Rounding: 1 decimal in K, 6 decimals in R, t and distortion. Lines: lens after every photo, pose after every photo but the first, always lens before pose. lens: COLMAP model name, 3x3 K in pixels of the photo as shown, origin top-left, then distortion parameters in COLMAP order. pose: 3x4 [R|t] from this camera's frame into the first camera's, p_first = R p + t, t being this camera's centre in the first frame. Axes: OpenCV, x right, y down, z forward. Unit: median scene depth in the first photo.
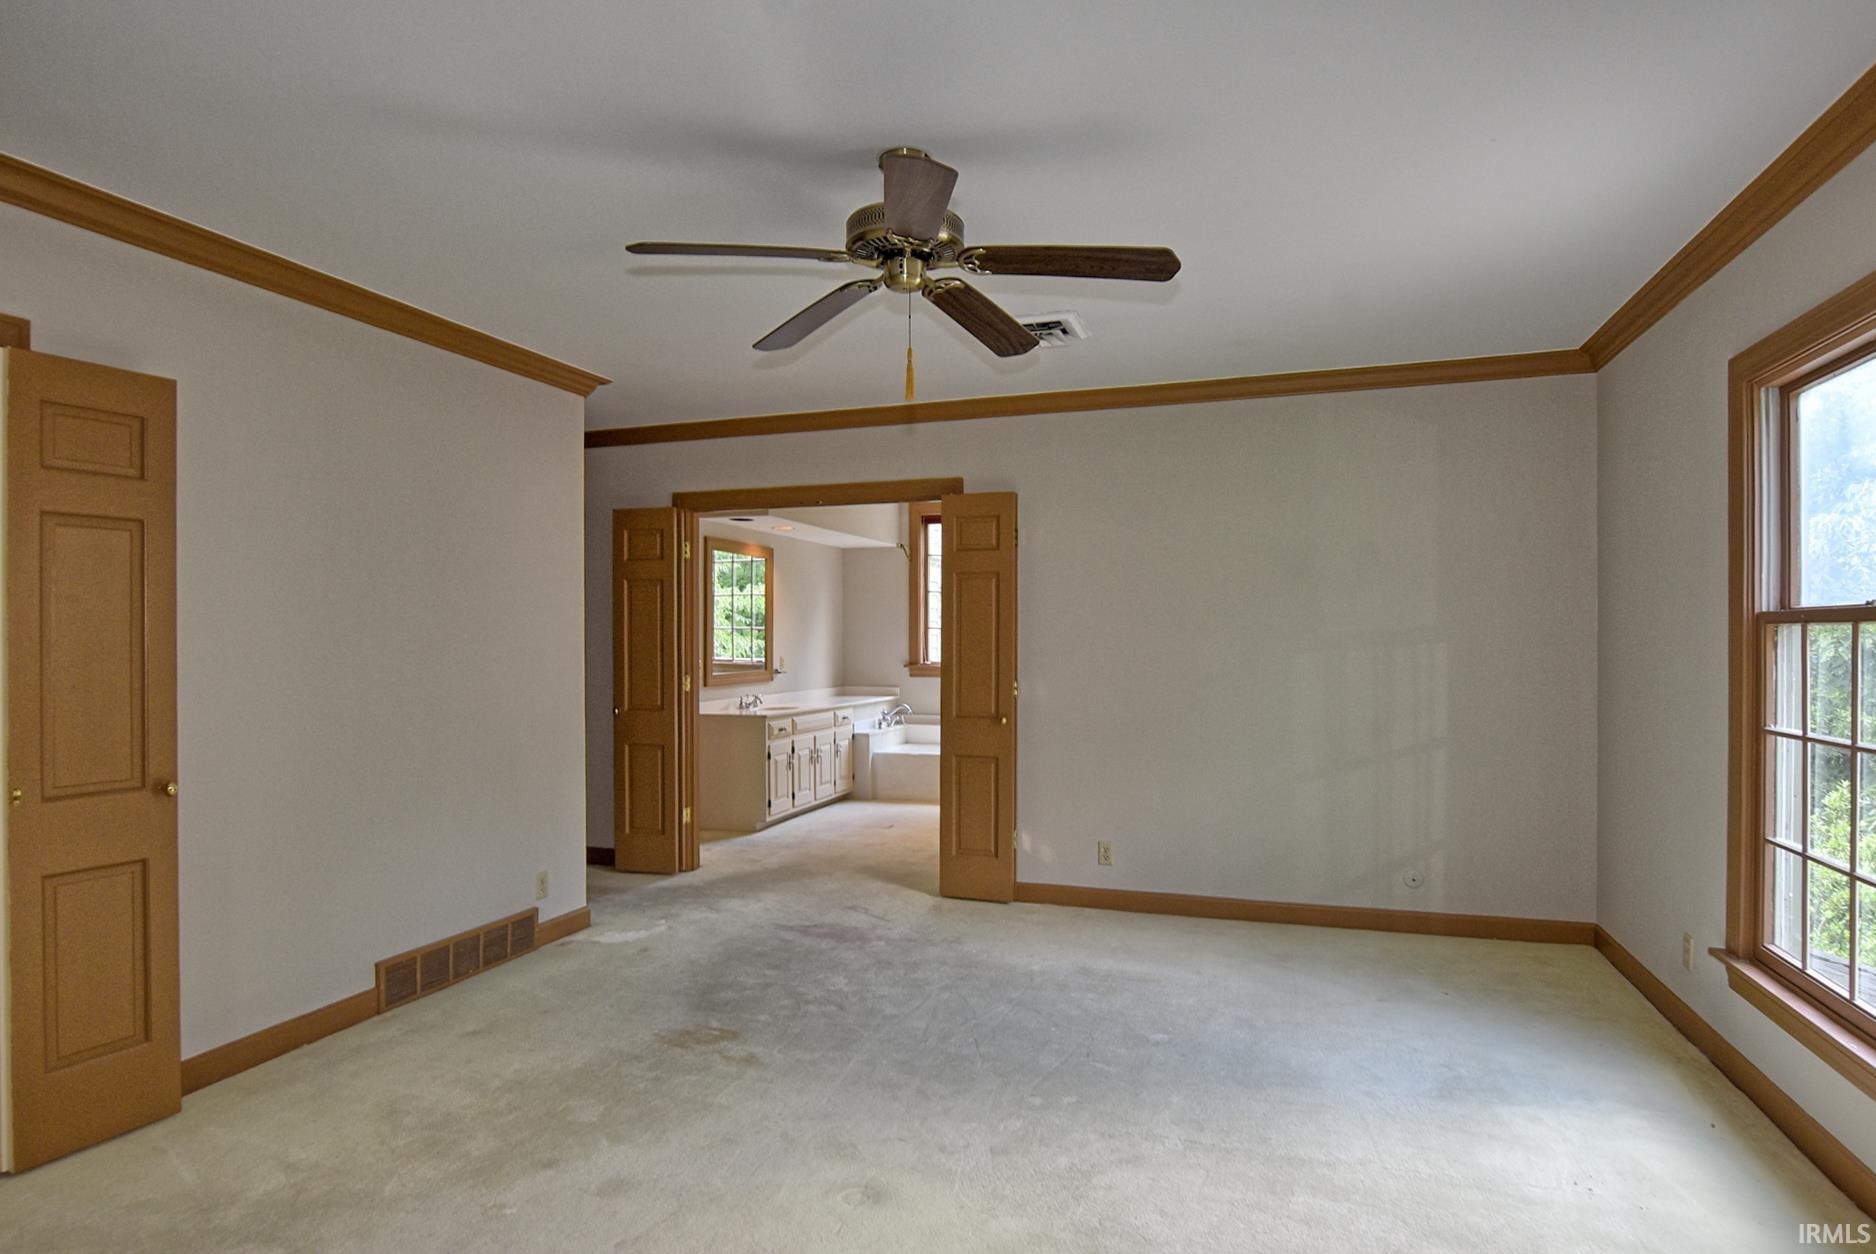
lens RADIAL K [[1000.6, 0, 928.0], [0, 1000.6, 626.4], [0, 0, 1]] dist [-0.019353, -0.001304]
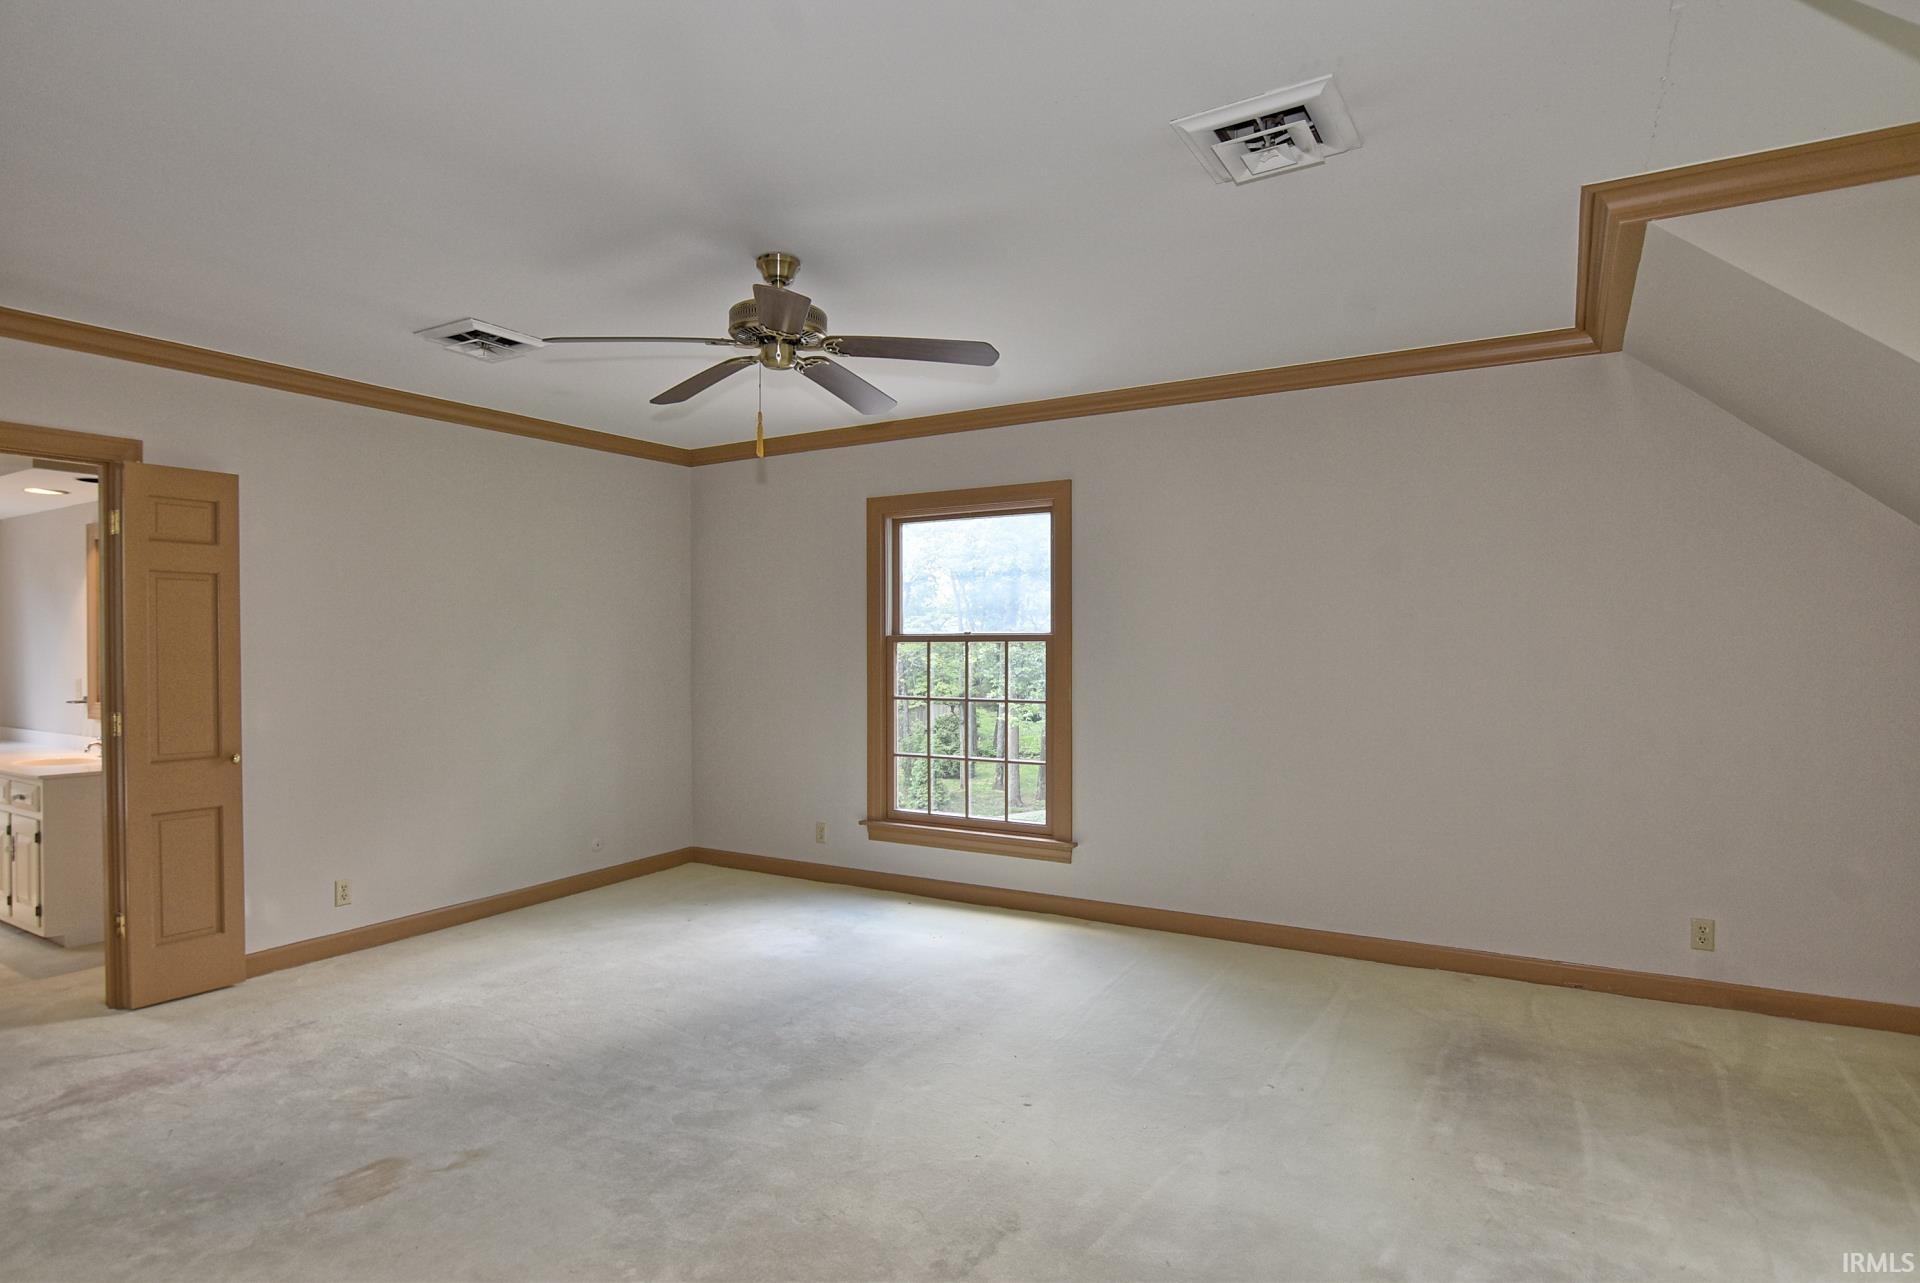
lens RADIAL K [[1024.1, 0, 949.7], [0, 1024.1, 640.9], [0, 0, 1]] dist [-0.019353, -0.001304]
pose [[0.204855, -0.001097, 0.978792, -0.675999], [-0.005573, 0.999982, 0.002287, -0.006389], [-0.978776, -0.005923, 0.204845, 0.304290]]
